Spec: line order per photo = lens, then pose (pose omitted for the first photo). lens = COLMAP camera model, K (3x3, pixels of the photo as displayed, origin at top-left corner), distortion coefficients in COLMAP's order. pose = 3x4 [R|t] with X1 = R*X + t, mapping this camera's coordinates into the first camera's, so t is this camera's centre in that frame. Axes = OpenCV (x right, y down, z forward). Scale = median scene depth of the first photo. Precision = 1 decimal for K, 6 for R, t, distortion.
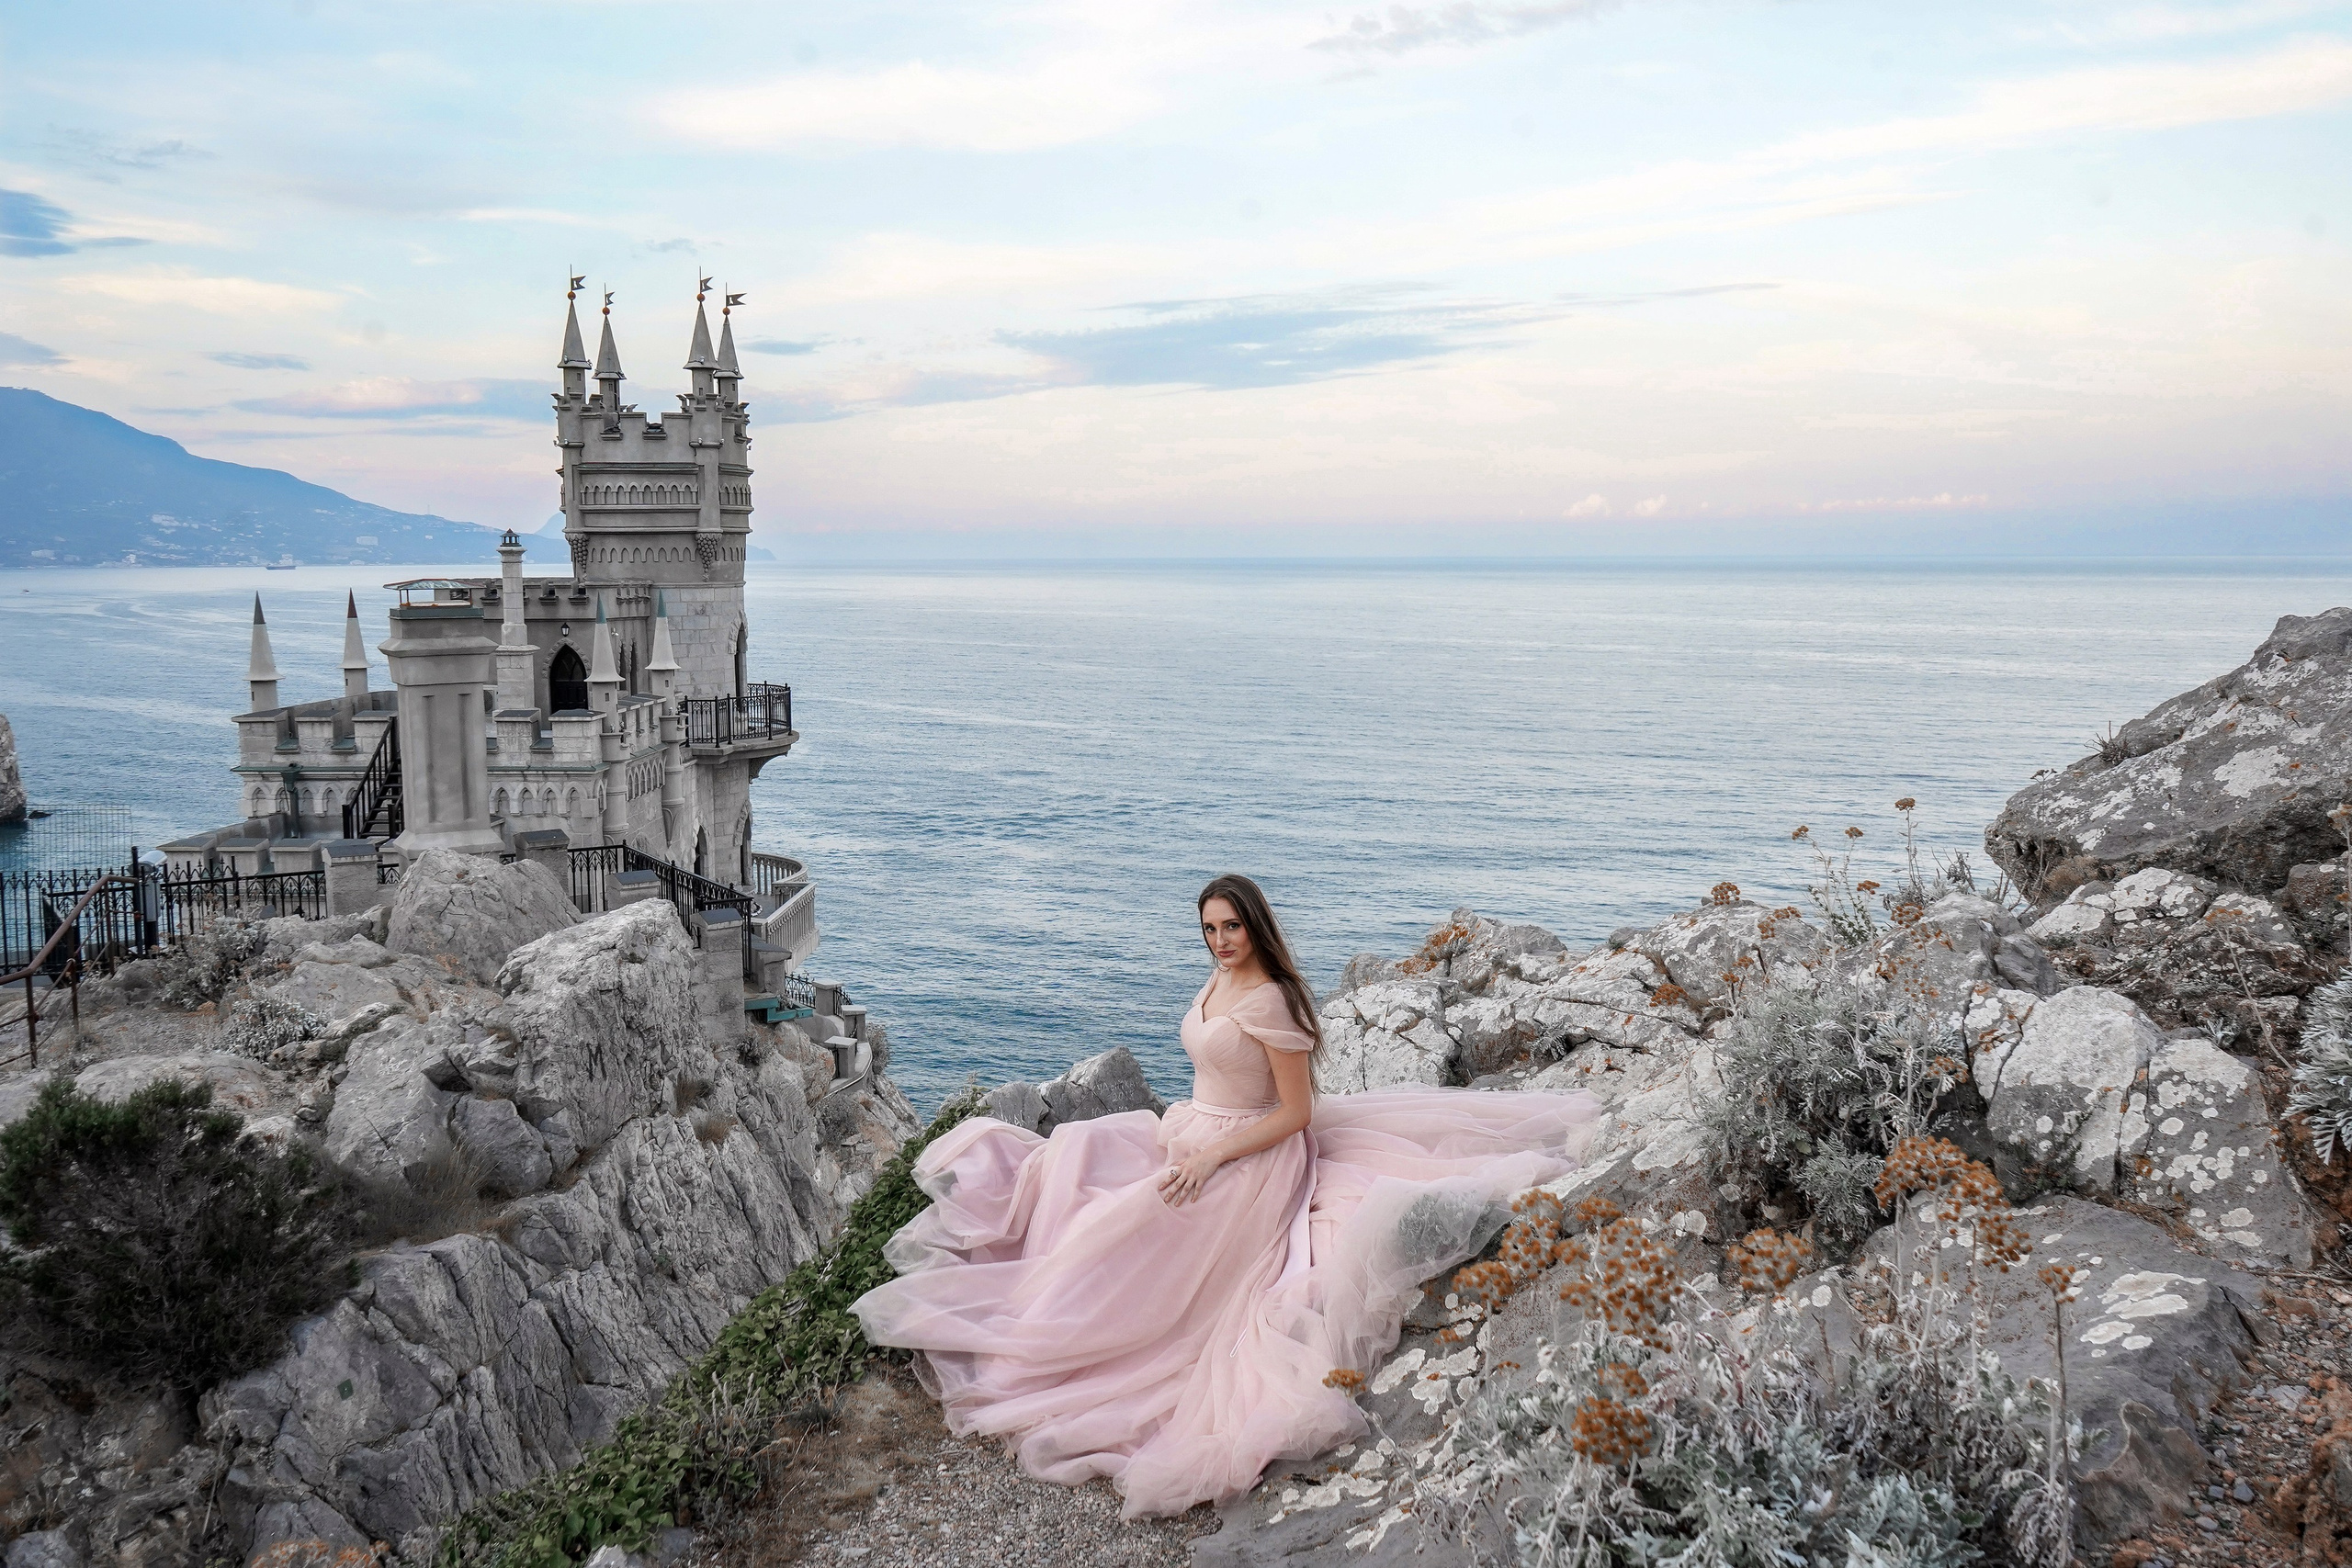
lens RADIAL K [[1949.5, 0, 1173.7], [0, 1949.5, 774.4], [0, 0, 1]] dist [-0.003992, 0.014688]
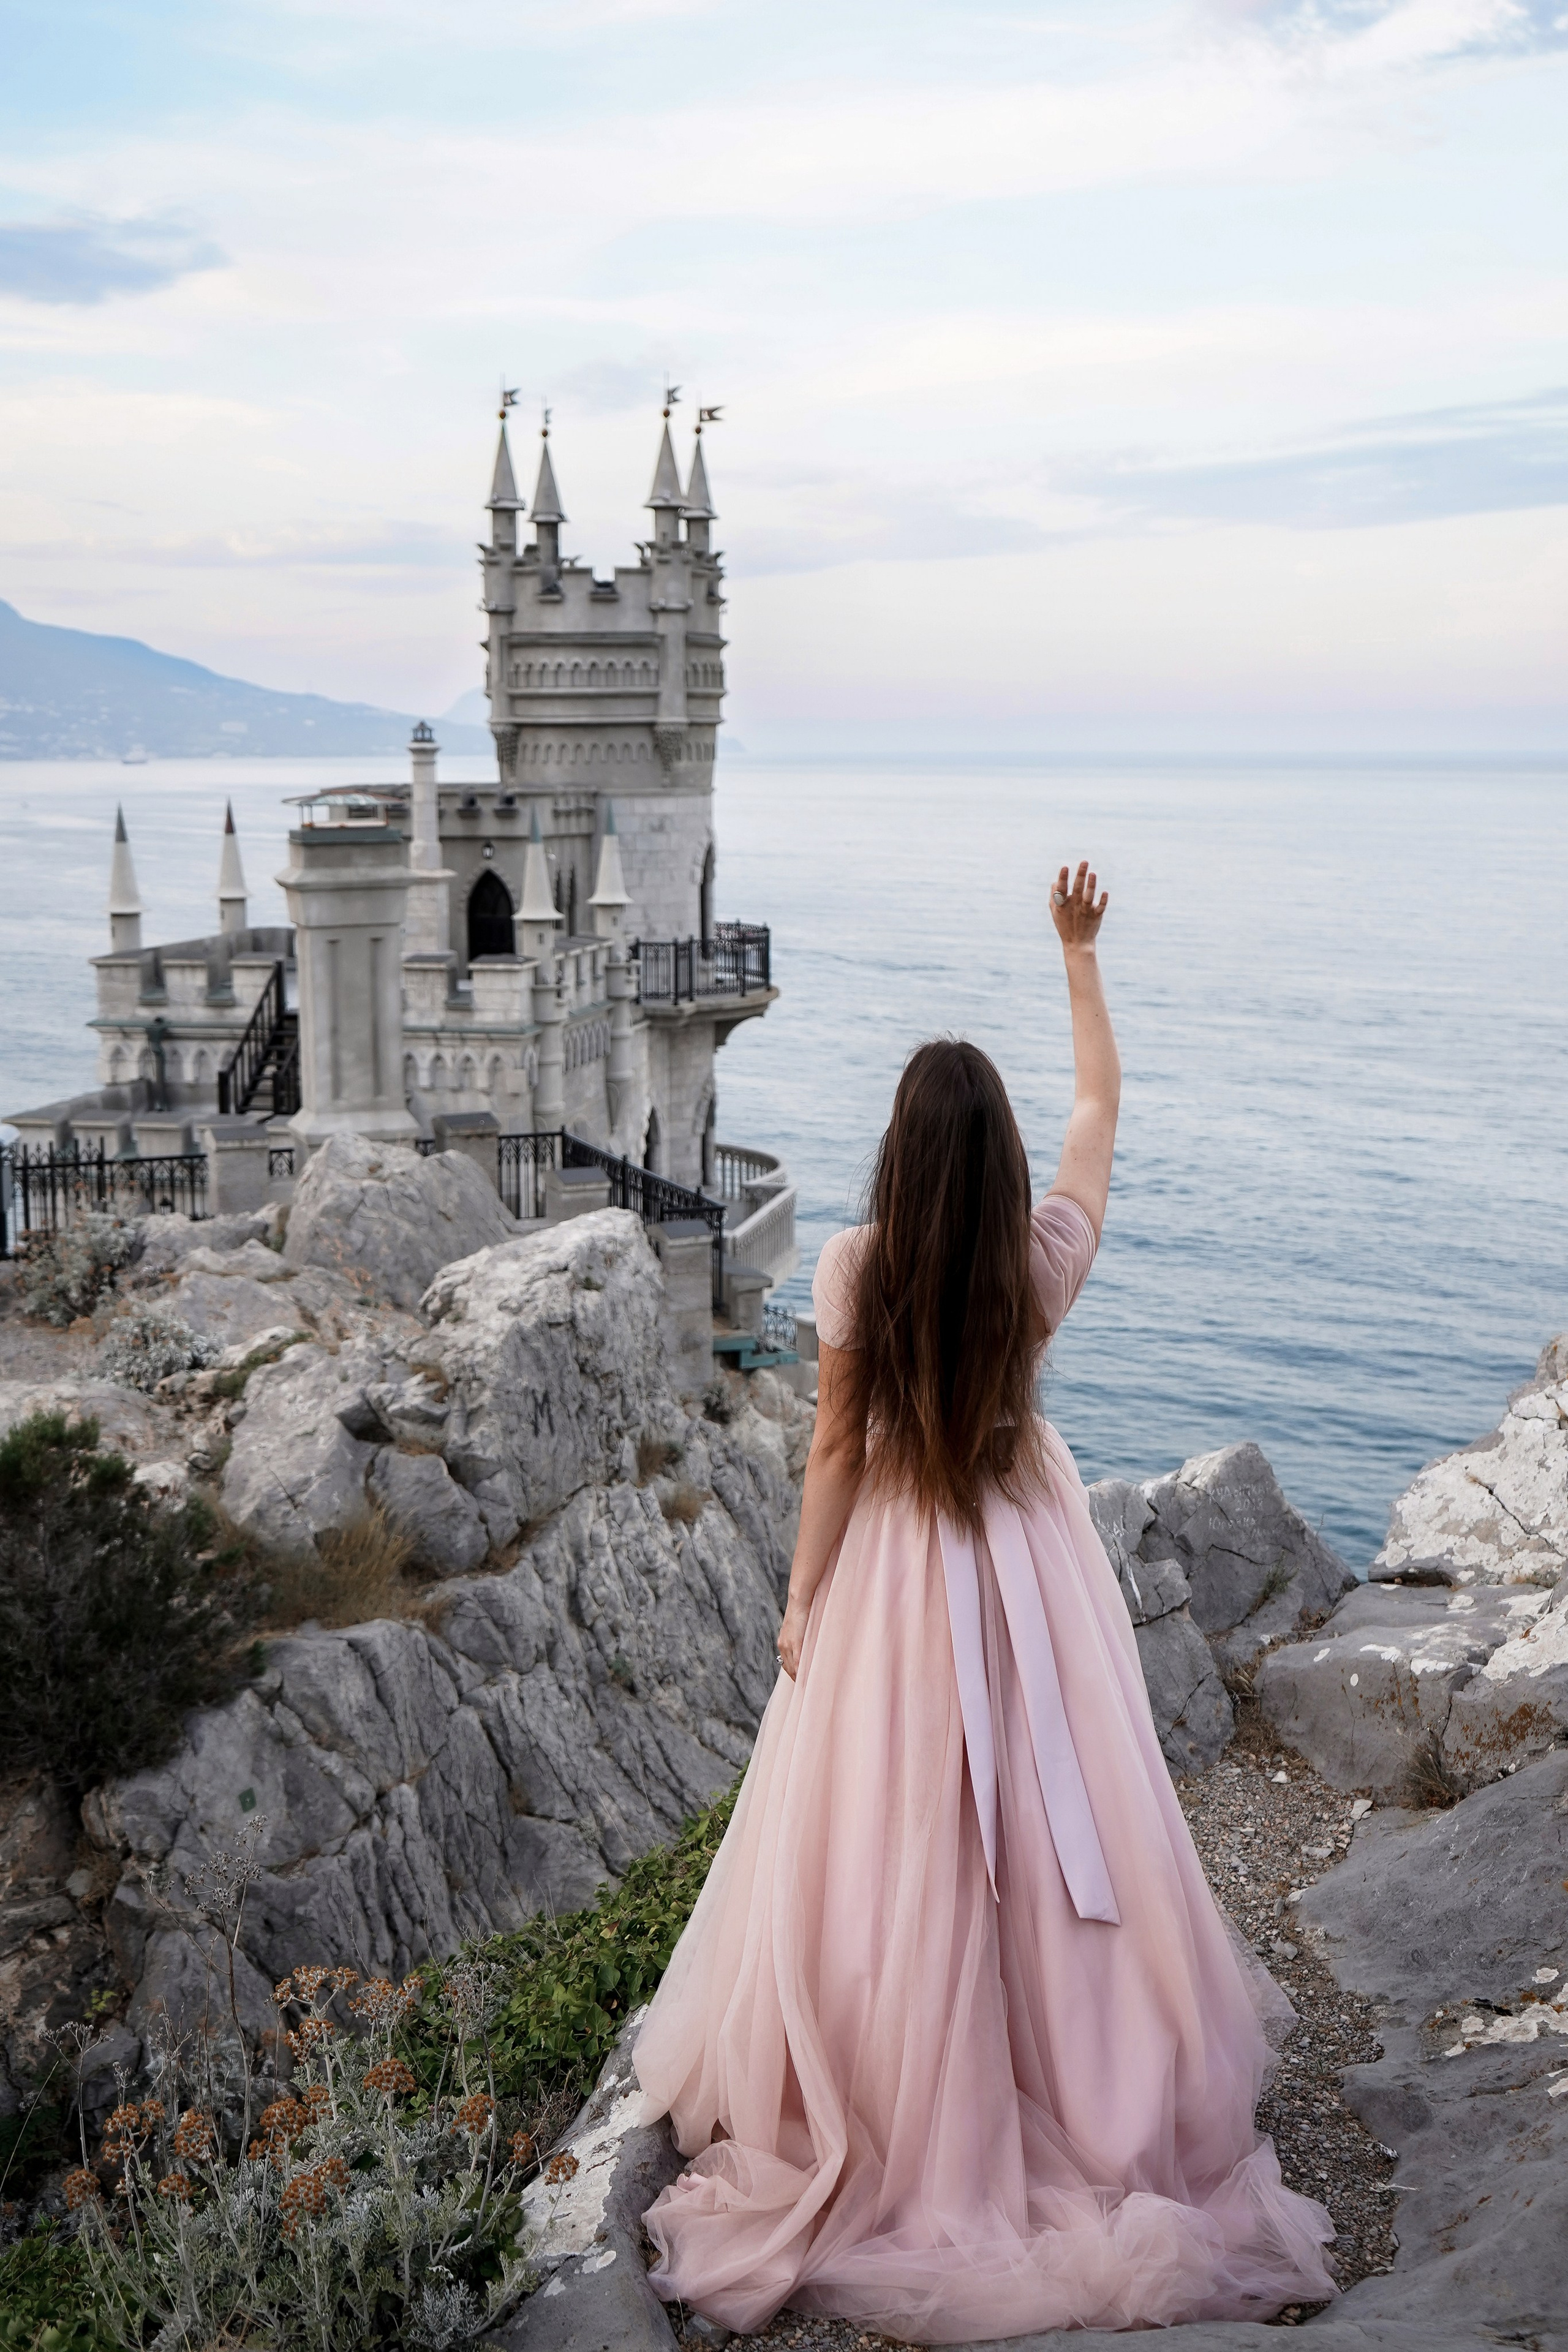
lens RADIAL K [[2628.3, 0, 755.4], [0, 2628.3, 1130.8], [0, 0, 1]] dist [0.054337, -0.075314]
pose [[0.980902, 0.027767, -0.192508, -0.008035], [-0.021189, 0.999122, 0.036144, -0.007896], [0.193343, -0.031375, 0.980629, -0.029862]]
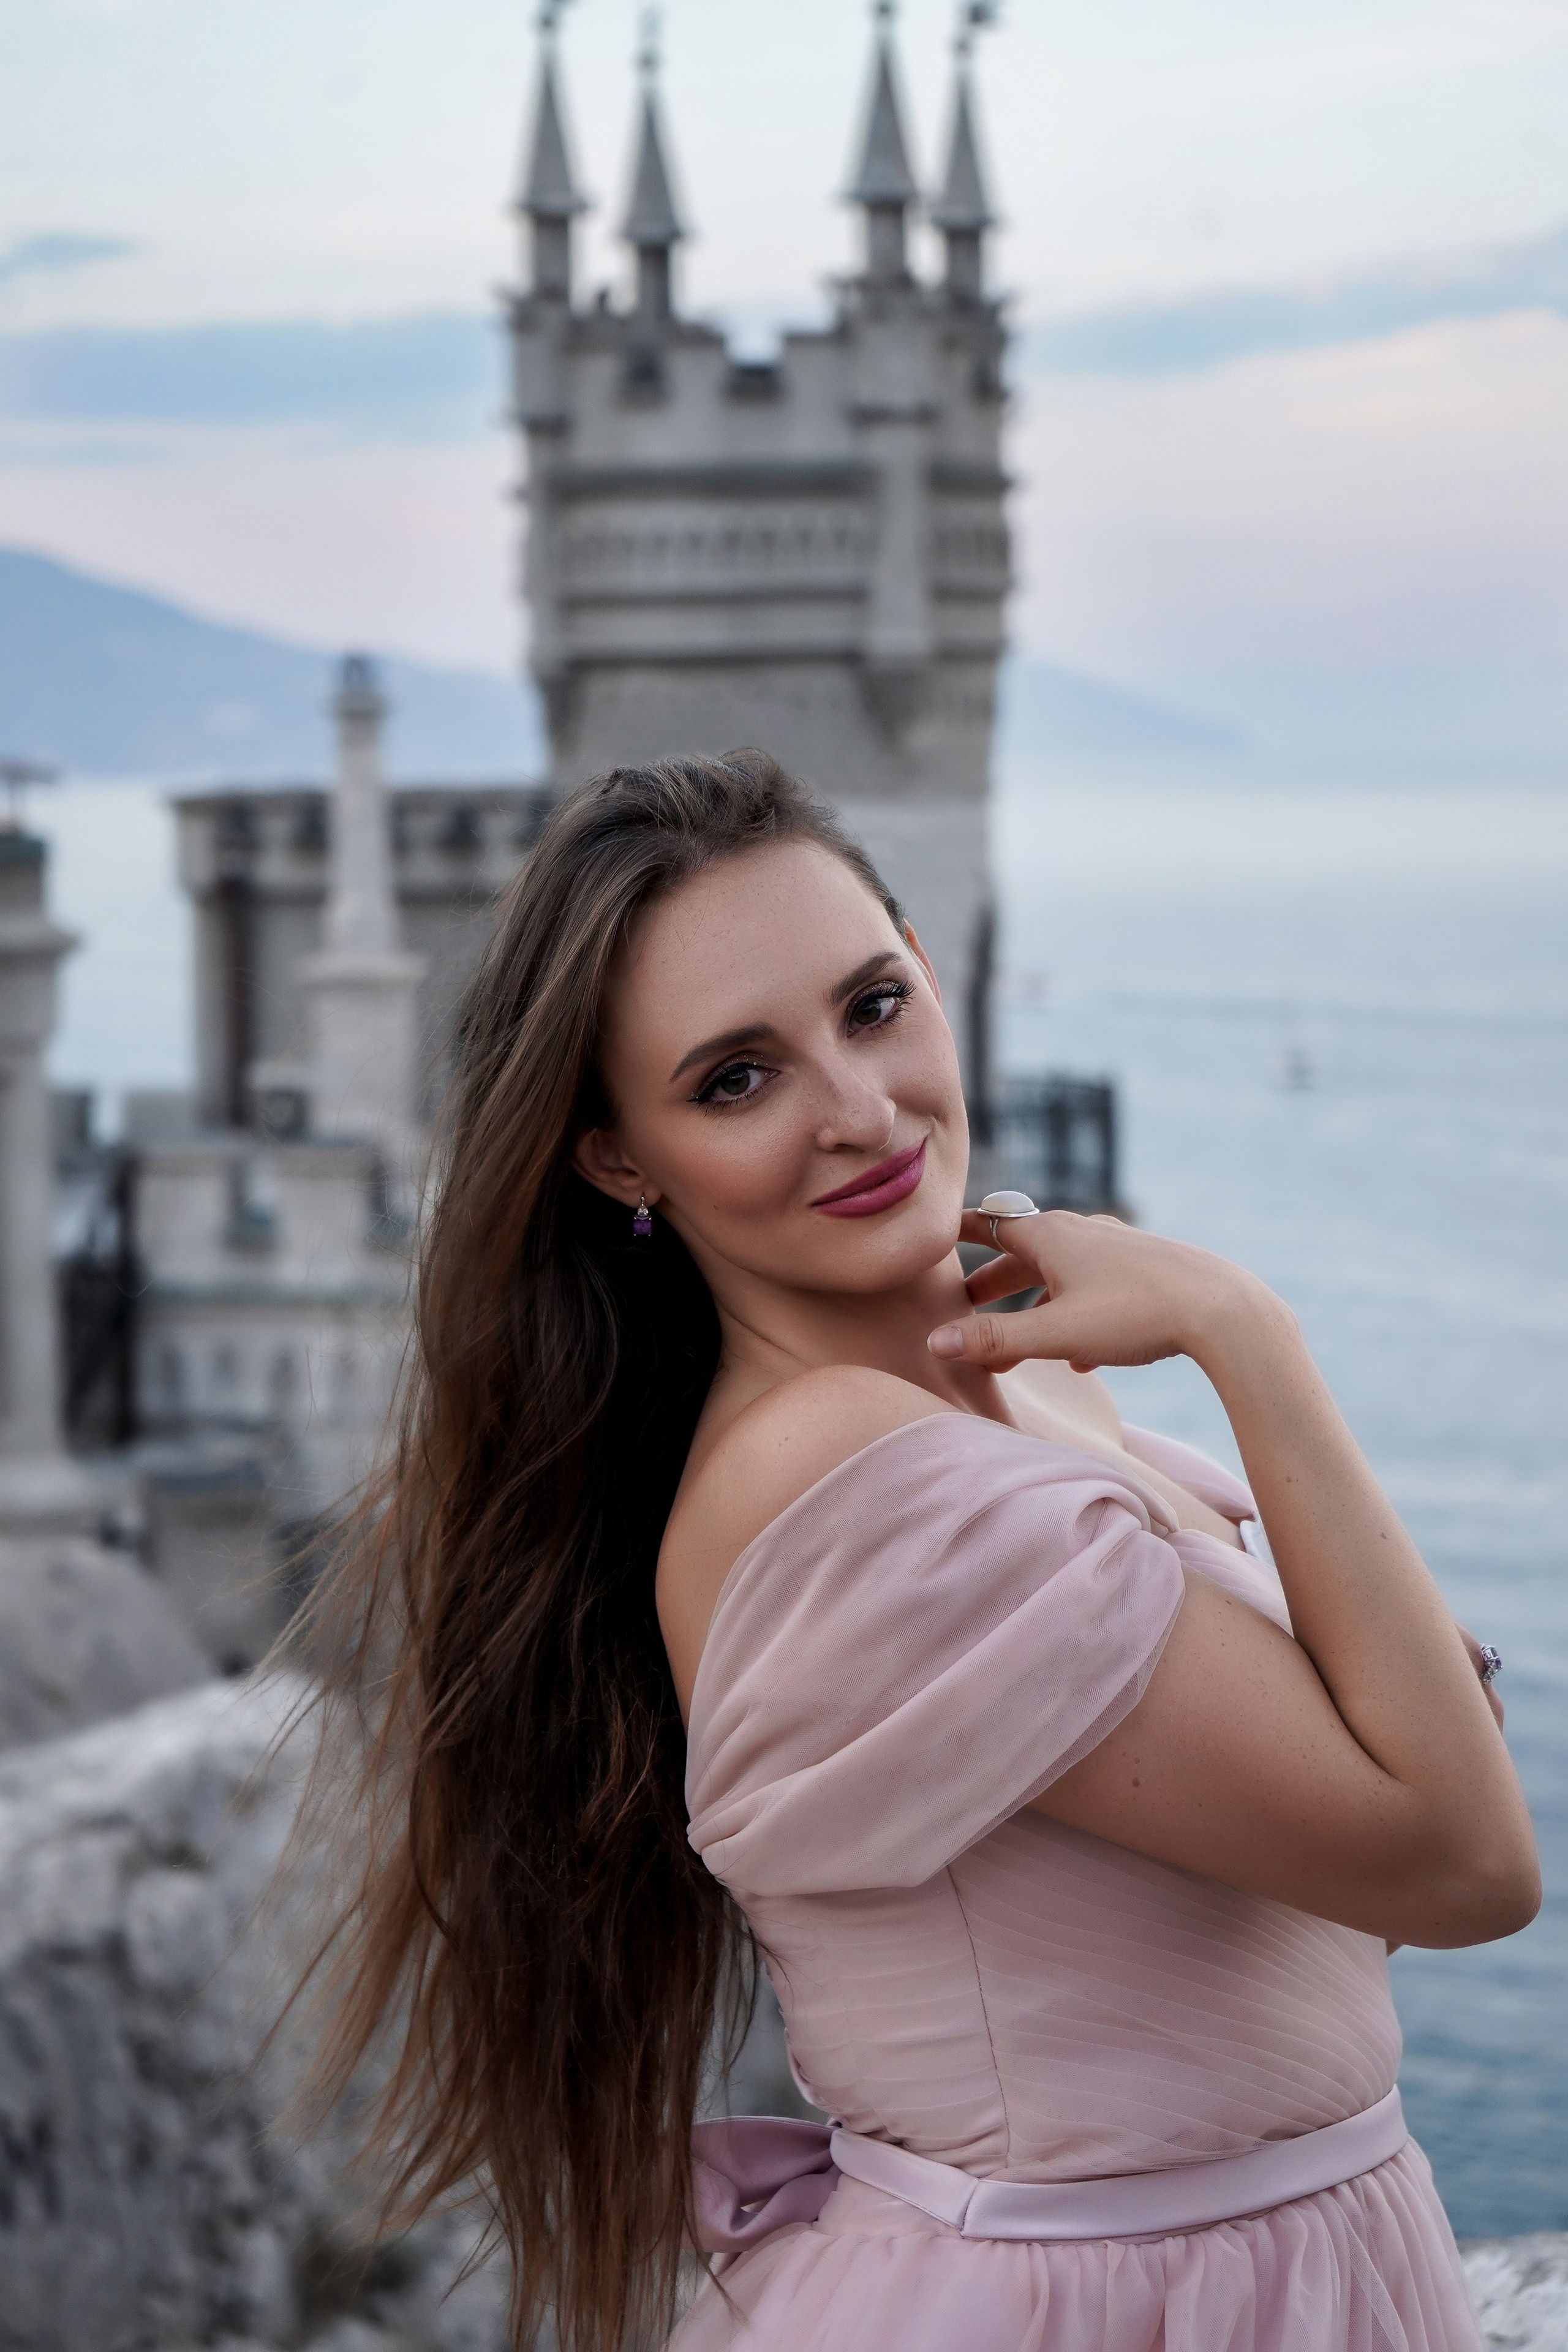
lens RADIAL K [[5315.4, 0, 783.4], [0, 5315.4, 1101.5], [0, 0, 1]] dist [-0.029493, -0.065260]
pose [[0.956943, 0.005560, -0.290223, 0.084605], [-0.018290, 0.998985, -0.041169, 0.001119], [0.289699, 0.044704, 0.956073, 0.166137]]
